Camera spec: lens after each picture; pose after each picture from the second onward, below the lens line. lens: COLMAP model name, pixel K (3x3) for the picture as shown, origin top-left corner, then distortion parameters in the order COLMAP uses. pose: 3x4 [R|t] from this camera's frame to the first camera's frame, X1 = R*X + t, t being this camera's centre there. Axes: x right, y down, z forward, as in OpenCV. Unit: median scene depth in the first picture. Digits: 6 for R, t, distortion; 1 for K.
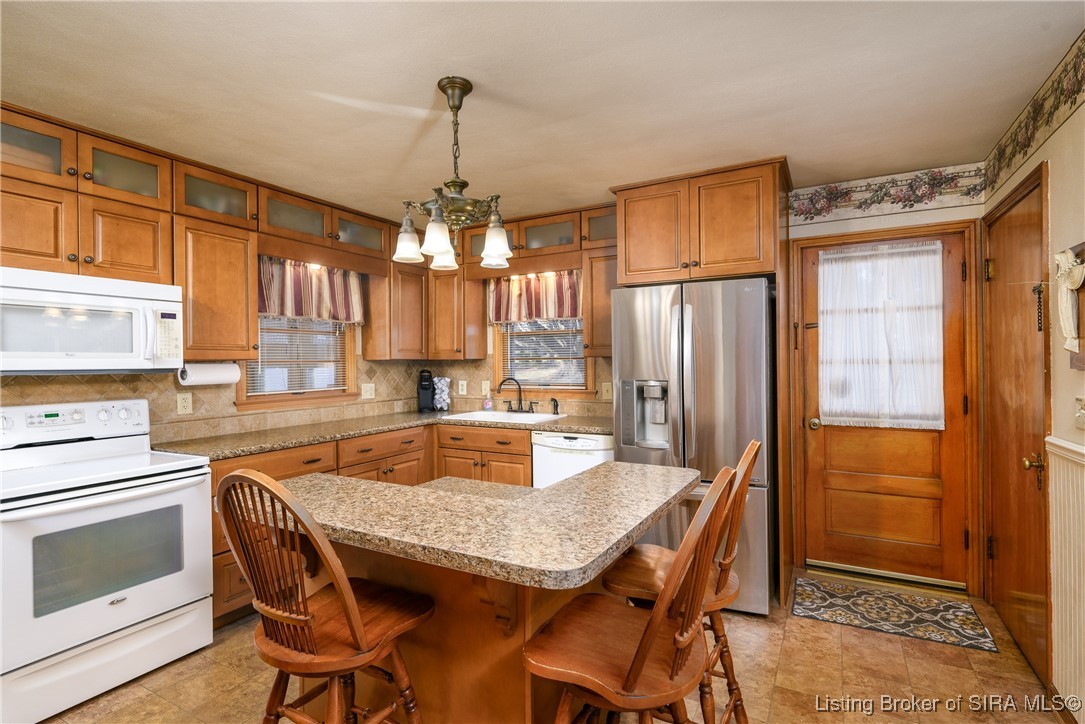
lens RADIAL K [[525.8, 0, 567.2], [0, 525.8, 361.8], [0, 0, 1]] dist [-0.002700, -0.001273]
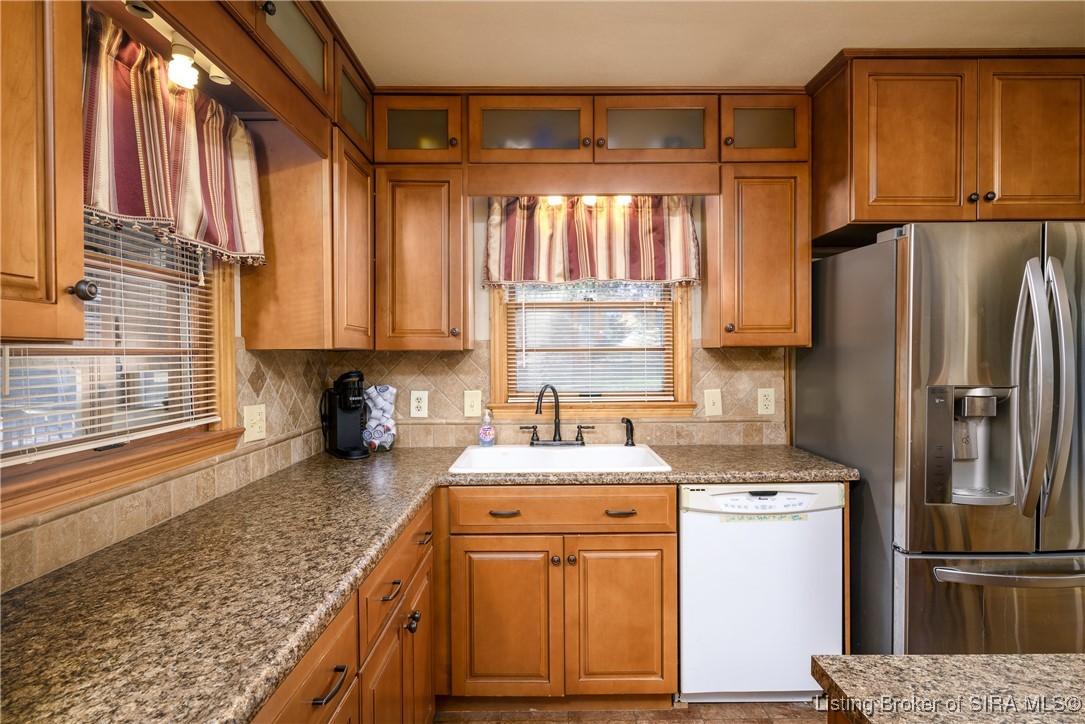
lens RADIAL K [[562.5, 0, 562.9], [0, 562.5, 362.9], [0, 0, 1]] dist [-0.004511, -0.000800]
pose [[0.881286, -0.003968, 0.472567, -0.387460], [-0.000448, 0.999957, 0.009233, 0.002621], [-0.472583, -0.008348, 0.881247, 0.493553]]
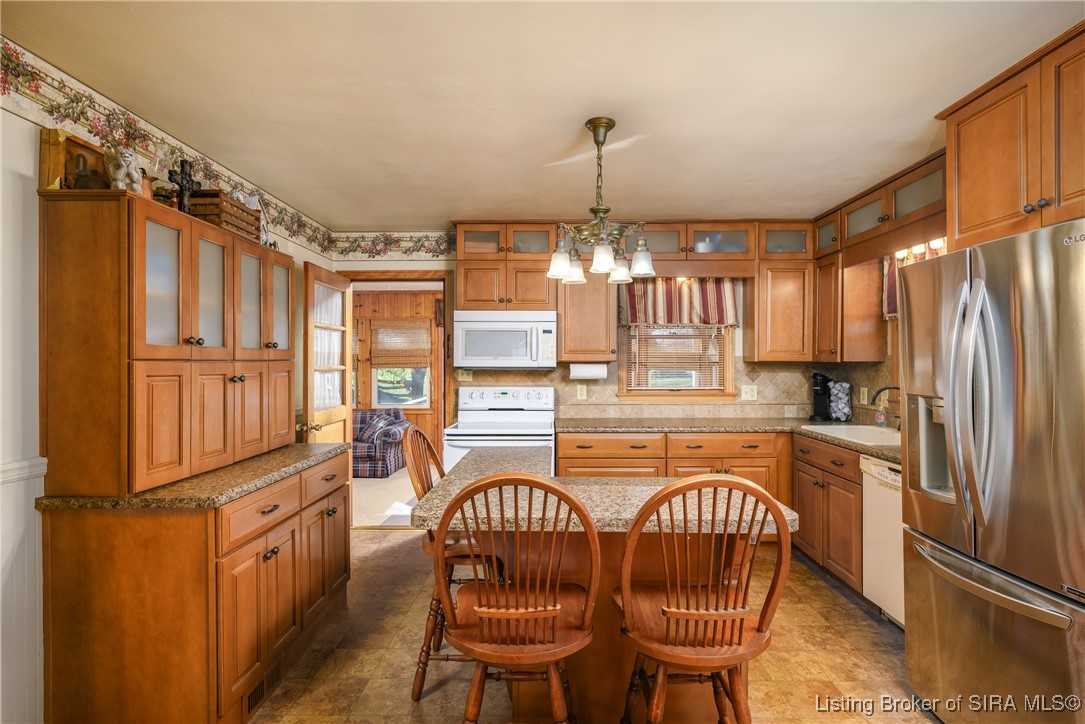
lens RADIAL K [[562.5, 0, 535.8], [0, 562.5, 362.0], [0, 0, 1]] dist [-0.004511, -0.000800]
pose [[0.443484, 0.009944, -0.896227, 0.414527], [-0.006254, 0.999948, 0.008000, -0.008872], [0.896261, 0.002057, 0.443523, 0.167524]]
